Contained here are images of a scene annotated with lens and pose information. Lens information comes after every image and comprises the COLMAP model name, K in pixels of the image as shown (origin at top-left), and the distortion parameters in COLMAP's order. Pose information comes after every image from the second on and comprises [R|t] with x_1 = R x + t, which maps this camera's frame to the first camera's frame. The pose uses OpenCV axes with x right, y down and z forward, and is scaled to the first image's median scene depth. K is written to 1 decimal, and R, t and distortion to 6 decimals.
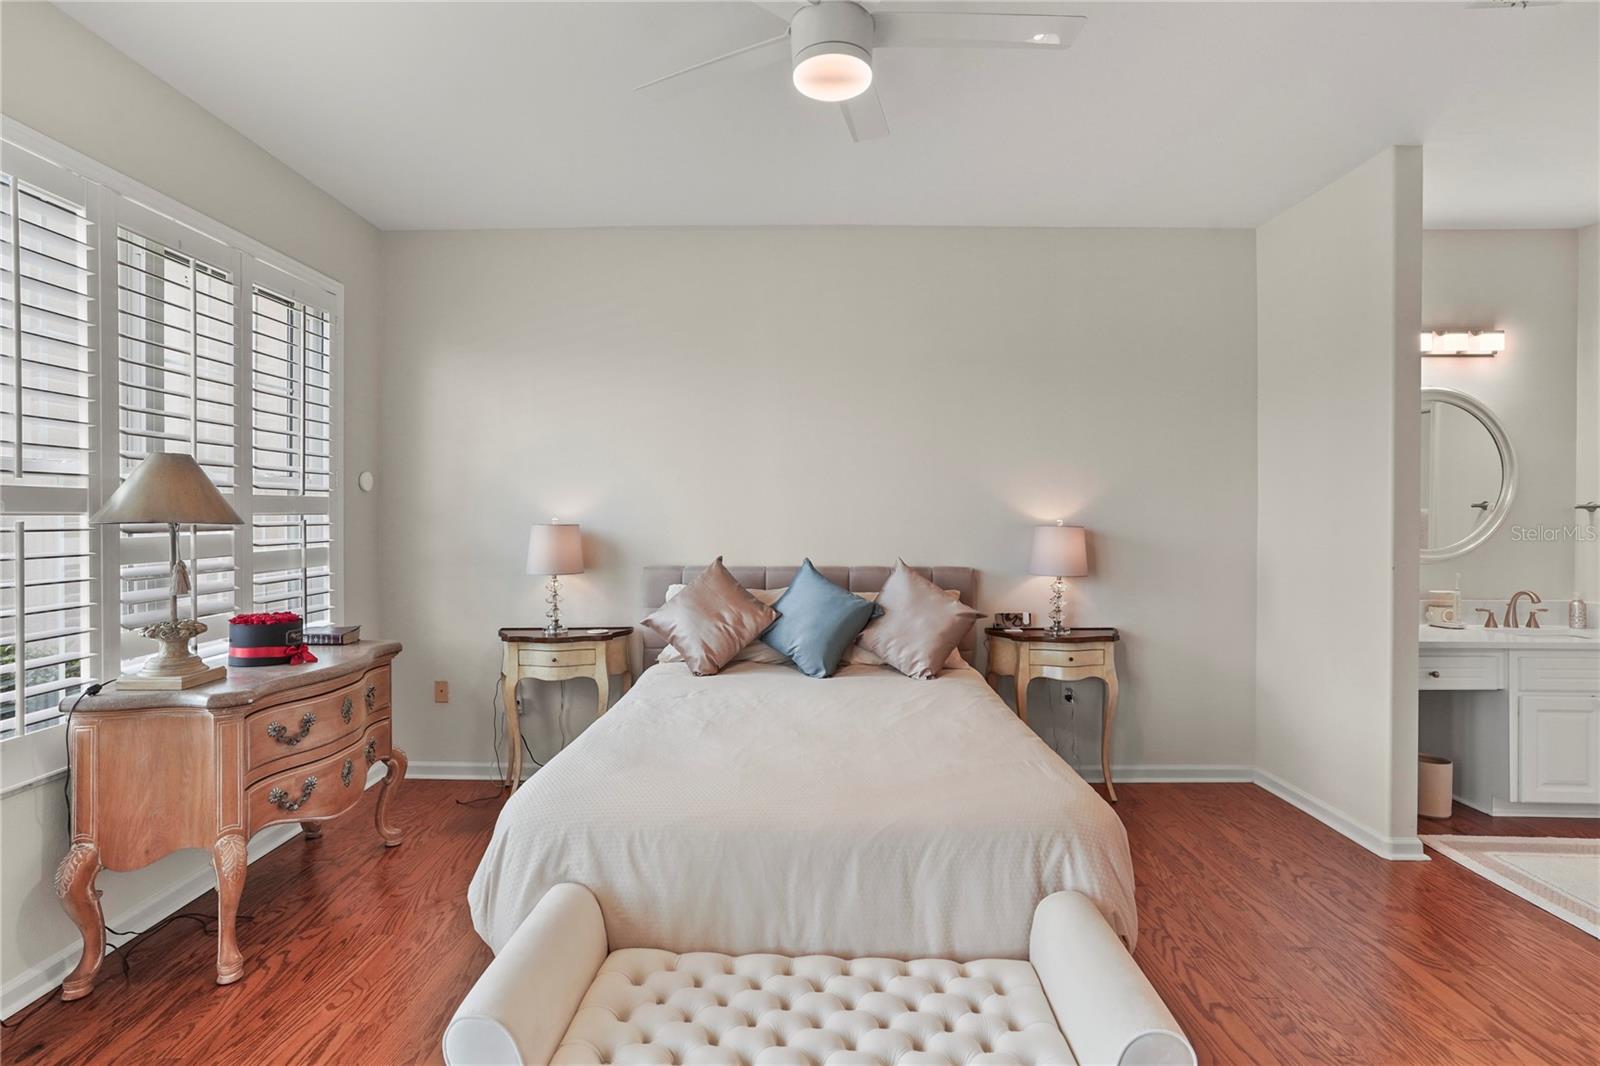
lens RADIAL K [[784.9, 0, 789.5], [0, 784.9, 521.8], [0, 0, 1]] dist [-0.055519, 0.015960]
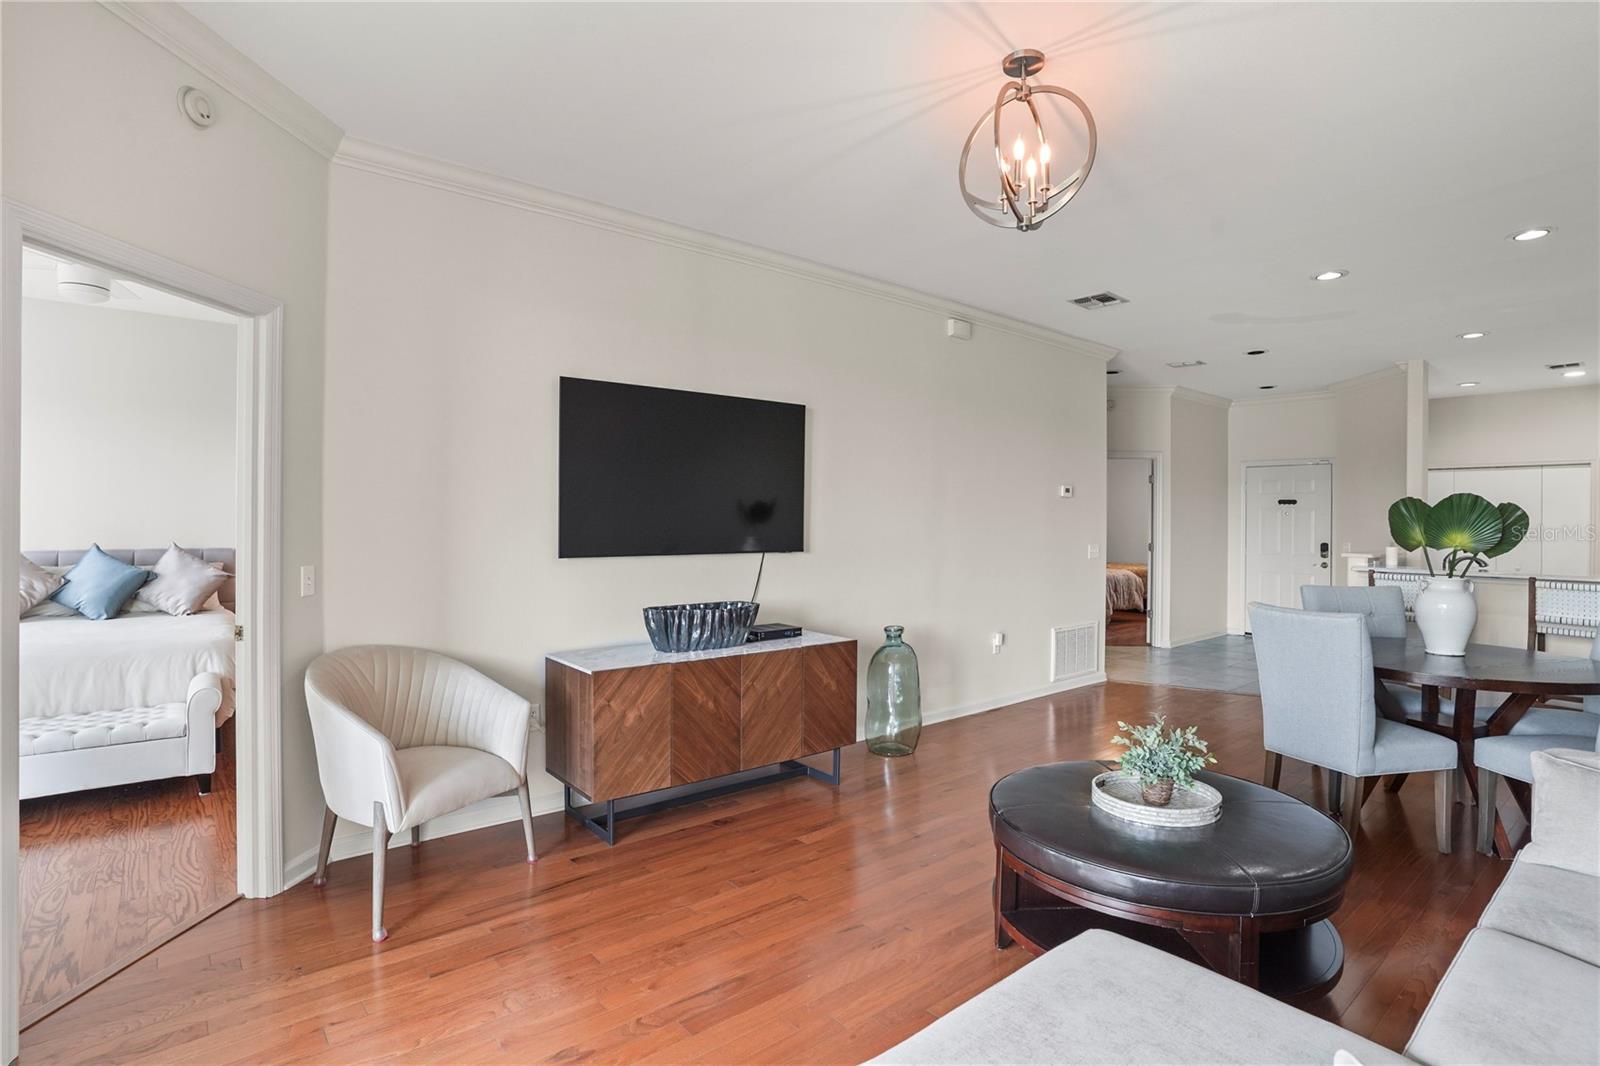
lens RADIAL K [[784.9, 0, 796.1], [0, 784.9, 528.1], [0, 0, 1]] dist [-0.055519, 0.015960]
pose [[0.763580, -0.008247, 0.645661, 0.117369], [0.004691, 0.999963, 0.007225, 0.014998], [-0.645697, -0.002488, 0.763590, -0.968156]]
